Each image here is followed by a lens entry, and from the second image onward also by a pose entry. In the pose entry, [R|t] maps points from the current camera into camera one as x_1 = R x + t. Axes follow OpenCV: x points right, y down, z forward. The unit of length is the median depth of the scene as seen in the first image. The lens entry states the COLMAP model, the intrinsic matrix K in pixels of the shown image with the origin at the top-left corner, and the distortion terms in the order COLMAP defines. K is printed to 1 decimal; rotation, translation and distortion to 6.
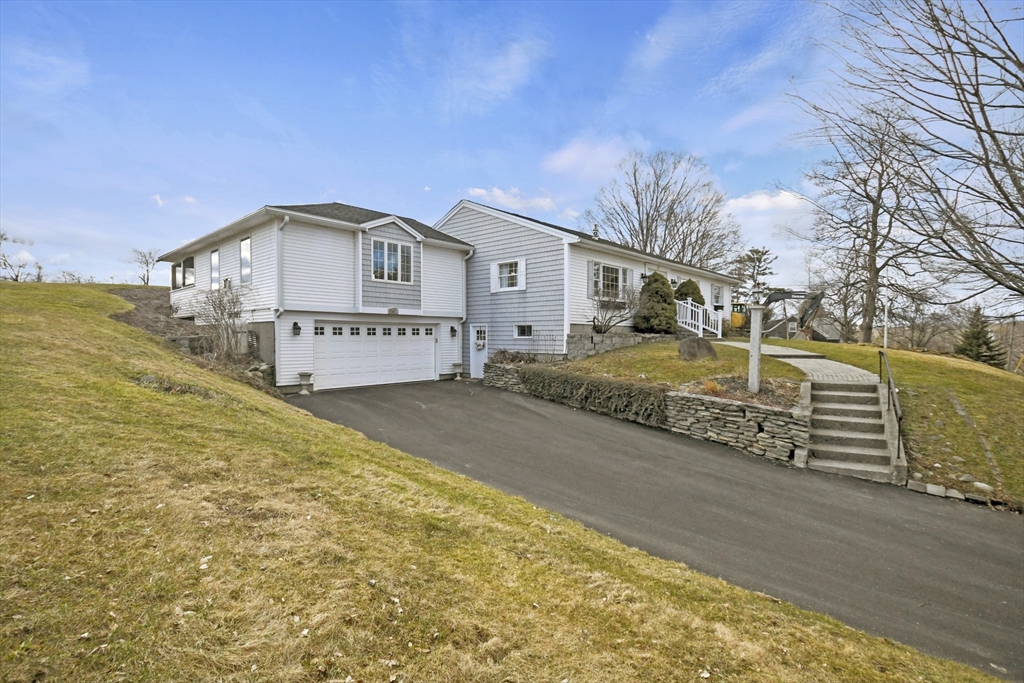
lens RADIAL K [[522.2, 0, 512.0], [0, 522.2, 341.5], [0, 0, 1]] dist [0.005140, -0.016876]
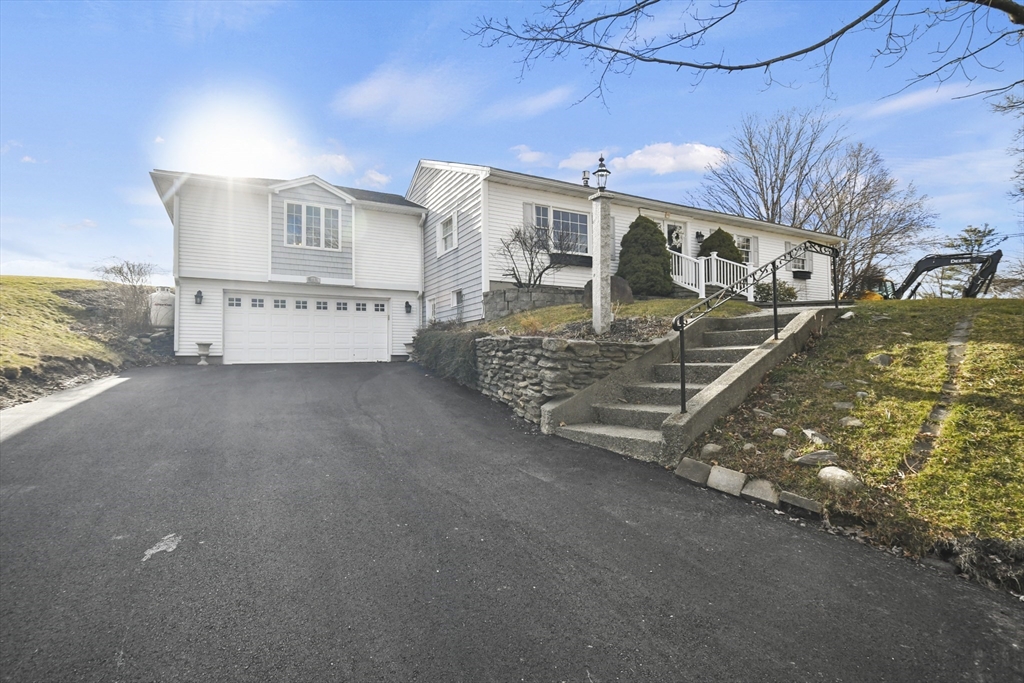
lens RADIAL K [[522.2, 0, 512.0], [0, 522.2, 341.5], [0, 0, 1]] dist [0.005140, -0.016876]
pose [[0.936853, -0.024114, -0.348891, 0.406983], [0.006012, 0.998583, -0.052876, 0.098308], [0.349671, 0.047440, 0.935671, 0.269820]]
